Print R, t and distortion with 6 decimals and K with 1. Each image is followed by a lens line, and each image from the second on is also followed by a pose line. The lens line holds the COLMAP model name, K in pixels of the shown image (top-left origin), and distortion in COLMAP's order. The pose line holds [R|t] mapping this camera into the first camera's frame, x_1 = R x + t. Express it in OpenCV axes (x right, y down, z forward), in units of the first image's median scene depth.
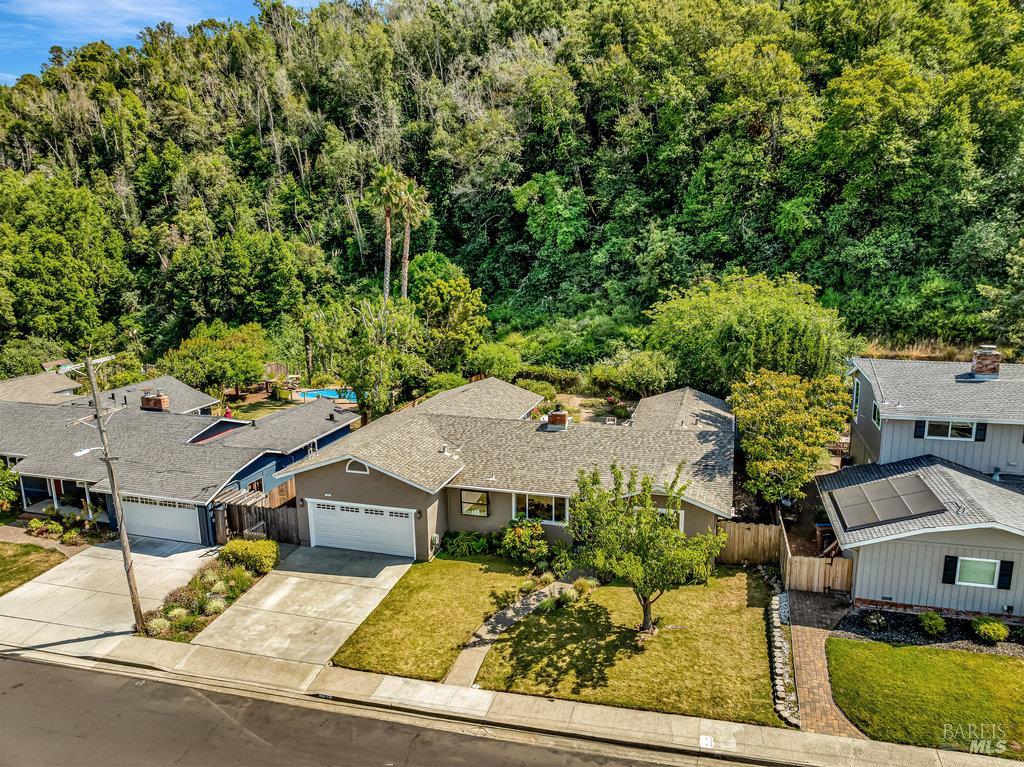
lens RADIAL K [[722.1, 0, 516.1], [0, 722.1, 386.2], [0, 0, 1]] dist [-0.040443, 0.010104]
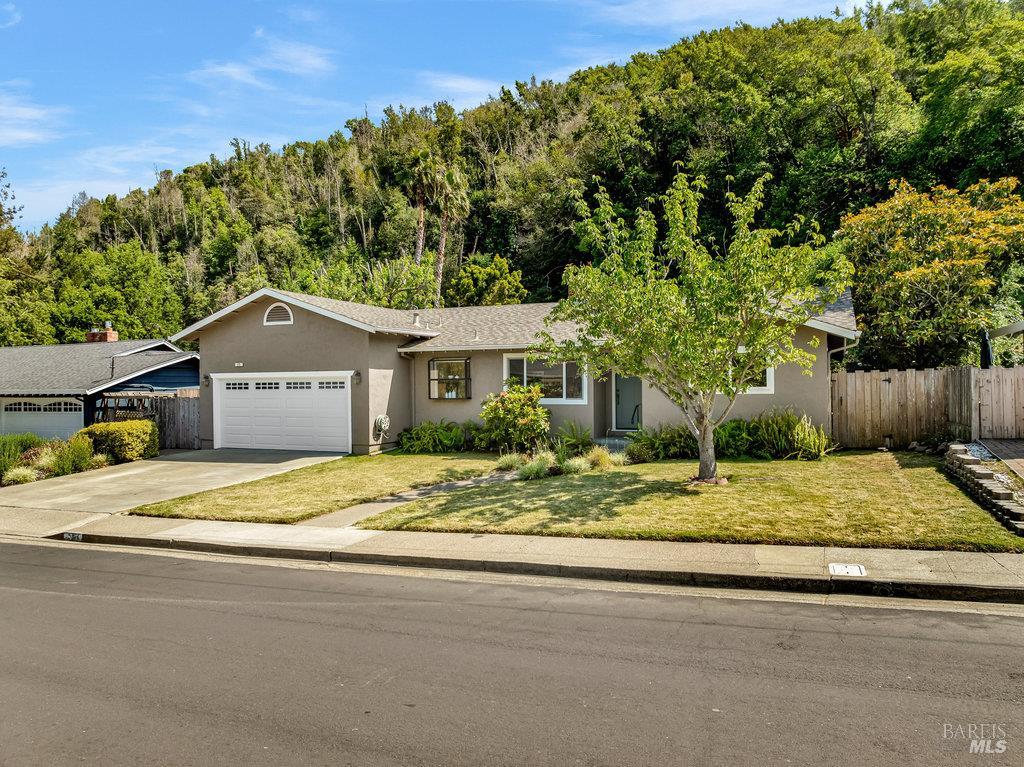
lens RADIAL K [[722.1, 0, 516.1], [0, 722.1, 386.2], [0, 0, 1]] dist [-0.040443, 0.010104]
pose [[0.992728, 0.002751, -0.120347, 0.028811], [-0.027514, 0.978460, -0.204595, 0.103121], [0.117192, 0.206419, 0.971420, 0.123852]]
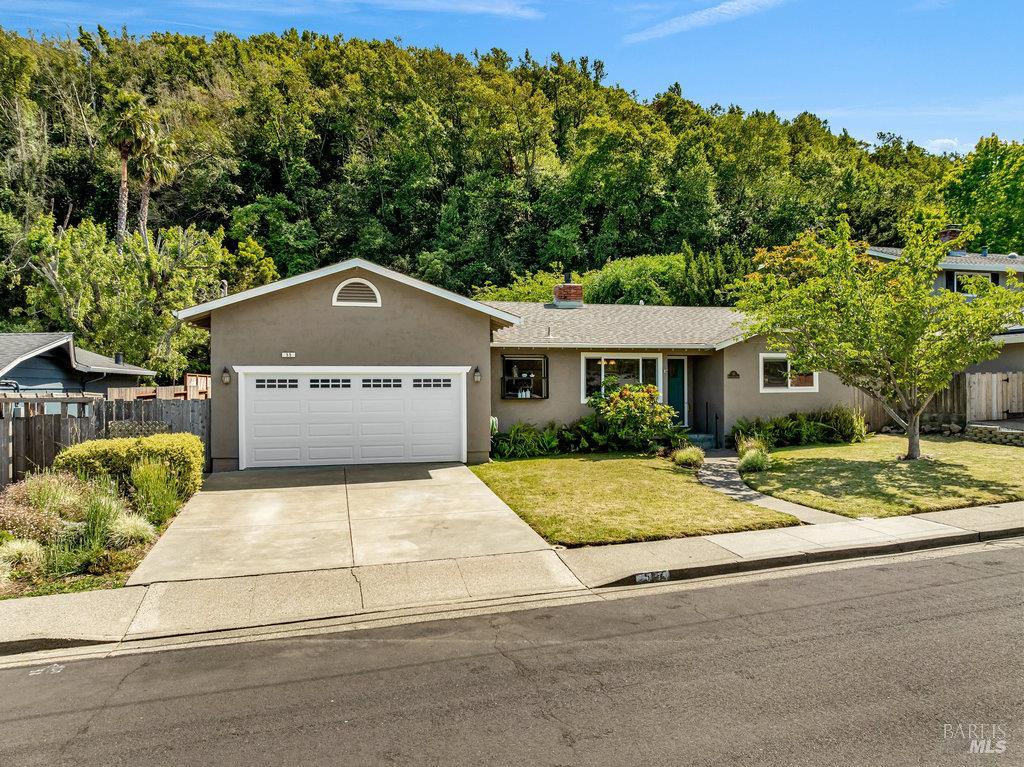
lens RADIAL K [[722.1, 0, 516.1], [0, 722.1, 386.2], [0, 0, 1]] dist [-0.040443, 0.010104]
pose [[0.856835, 0.007044, 0.515542, -0.131141], [0.102849, 0.977476, -0.184291, 0.096438], [-0.505228, 0.210930, 0.836811, 0.165480]]
